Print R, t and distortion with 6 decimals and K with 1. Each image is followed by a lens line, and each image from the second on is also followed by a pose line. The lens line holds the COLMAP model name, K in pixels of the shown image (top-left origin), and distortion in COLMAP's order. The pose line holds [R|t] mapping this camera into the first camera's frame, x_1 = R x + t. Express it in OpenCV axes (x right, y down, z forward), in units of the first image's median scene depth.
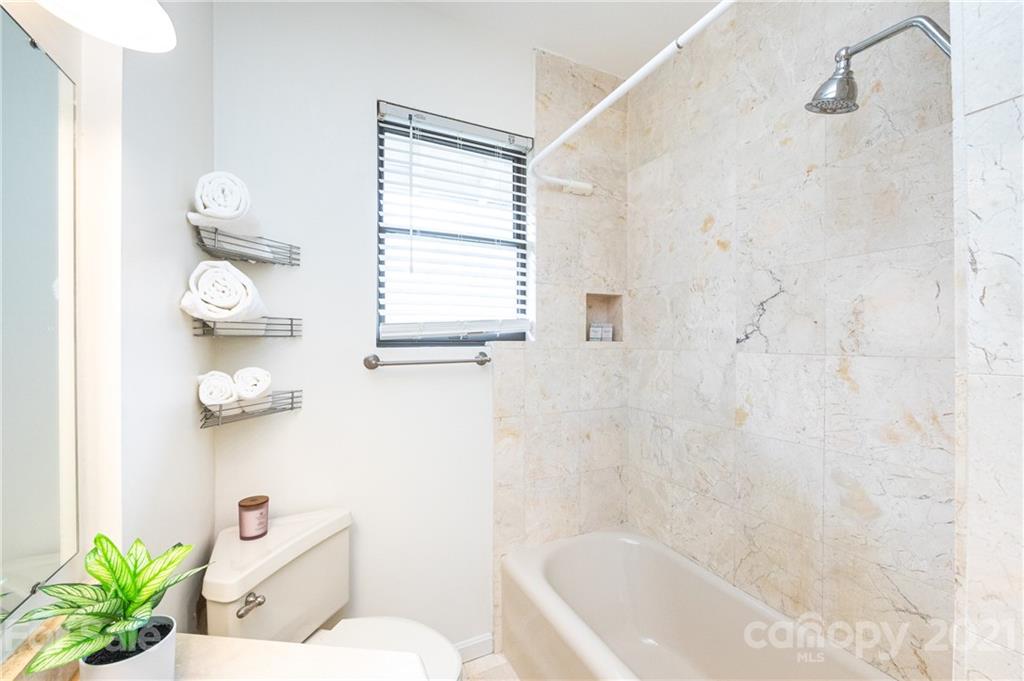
lens RADIAL K [[404.3, 0, 512.6], [0, 404.3, 343.1], [0, 0, 1]] dist [-0.002983, -0.005910]
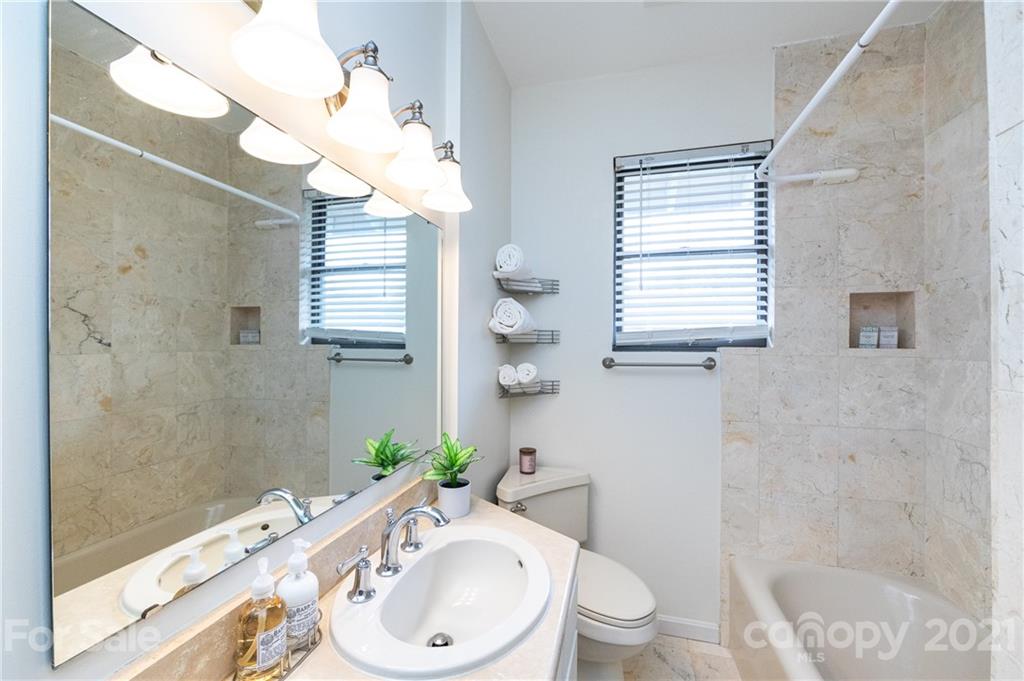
lens RADIAL K [[404.3, 0, 512.6], [0, 404.3, 343.1], [0, 0, 1]] dist [-0.002983, -0.005910]
pose [[0.758792, 0.003537, -0.651324, 0.210325], [-0.007975, 0.999961, -0.003860, -0.007003], [0.651284, 0.008123, 0.758790, -0.142162]]
